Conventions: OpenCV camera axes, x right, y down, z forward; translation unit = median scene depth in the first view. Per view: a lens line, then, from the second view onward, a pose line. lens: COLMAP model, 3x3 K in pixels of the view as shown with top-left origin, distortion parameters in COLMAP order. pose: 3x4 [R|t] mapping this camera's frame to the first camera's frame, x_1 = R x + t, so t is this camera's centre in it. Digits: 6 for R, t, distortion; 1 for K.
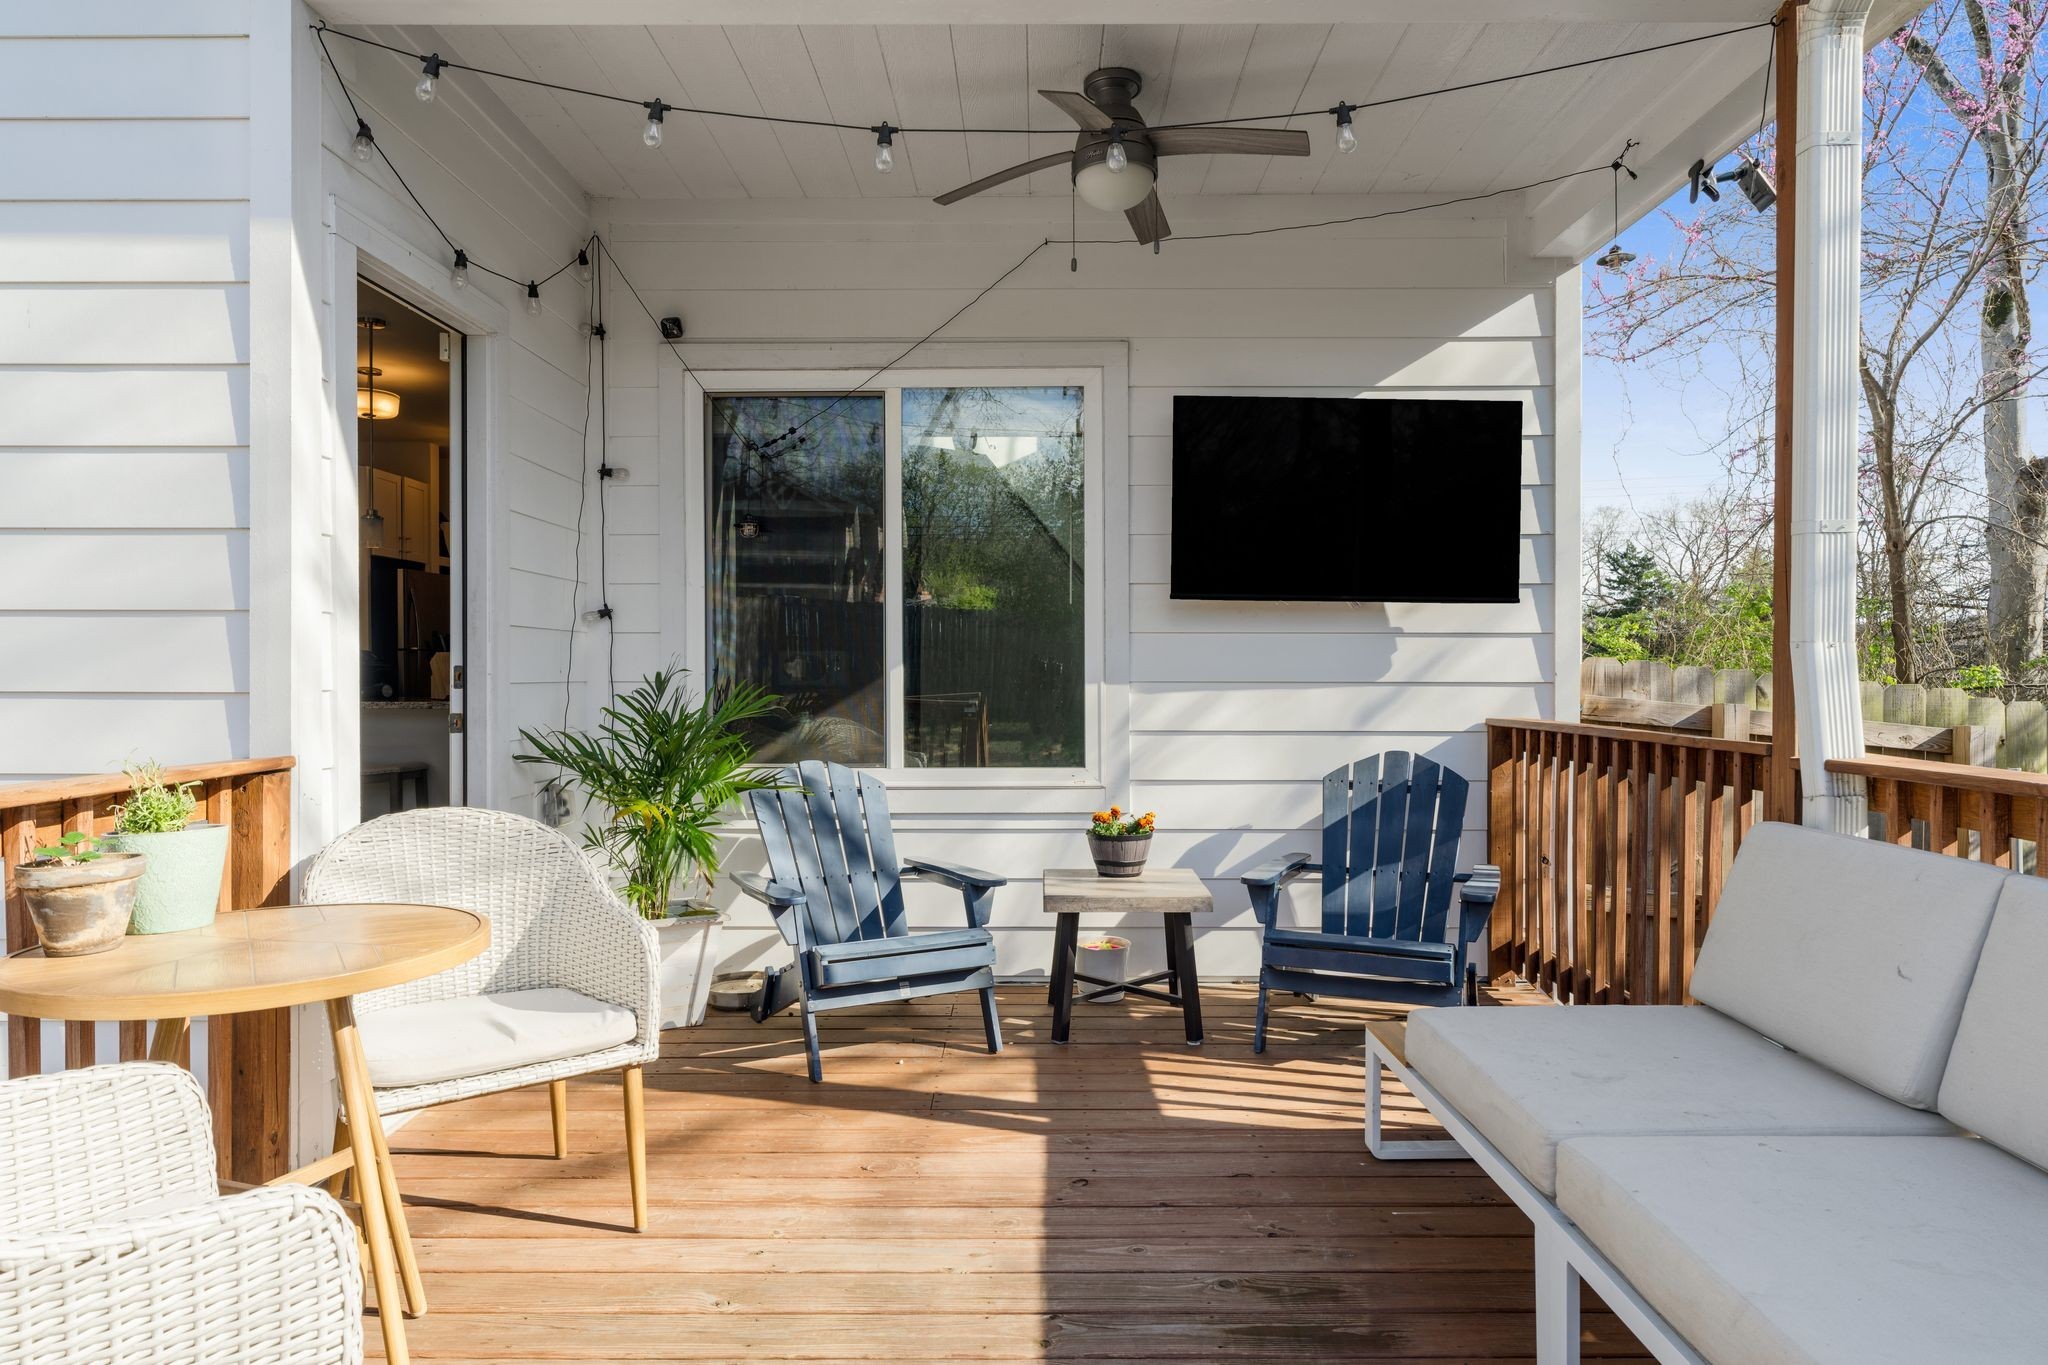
lens RADIAL K [[1270.9, 0, 1019.6], [0, 1270.9, 676.1], [0, 0, 1]] dist [0.003389, 0.004867]
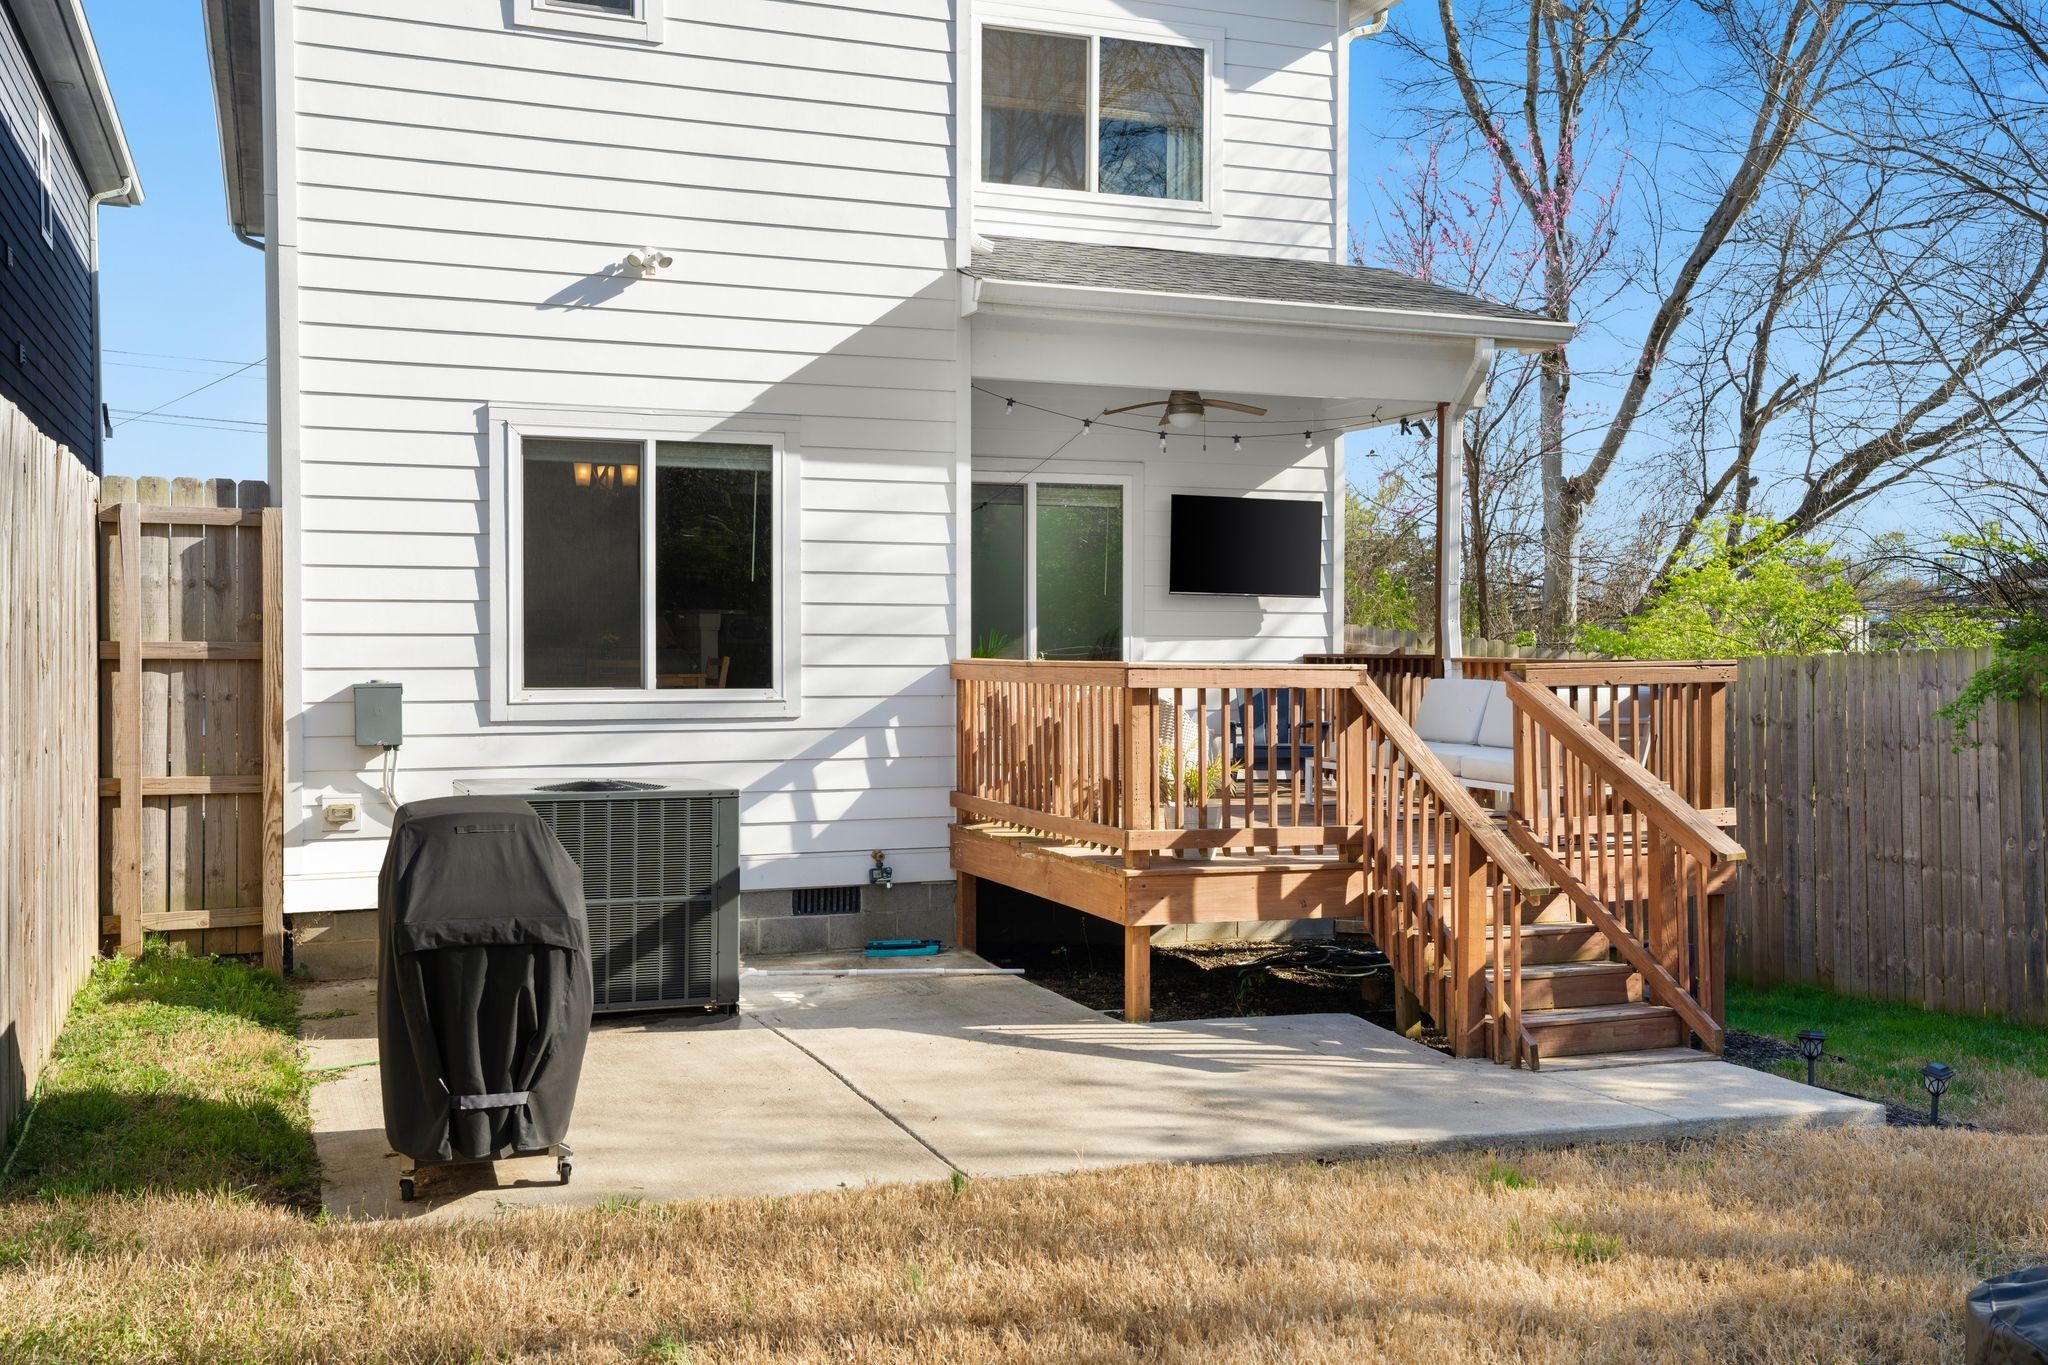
lens RADIAL K [[1830.0, 0, 1030.9], [0, 1830.0, 679.6], [0, 0, 1]] dist [0.068740, 0.003535]
pose [[0.937696, -0.004974, 0.347423, -1.067497], [-0.000745, 0.999866, 0.016324, 0.026401], [-0.347457, -0.015566, 0.937567, -1.610503]]
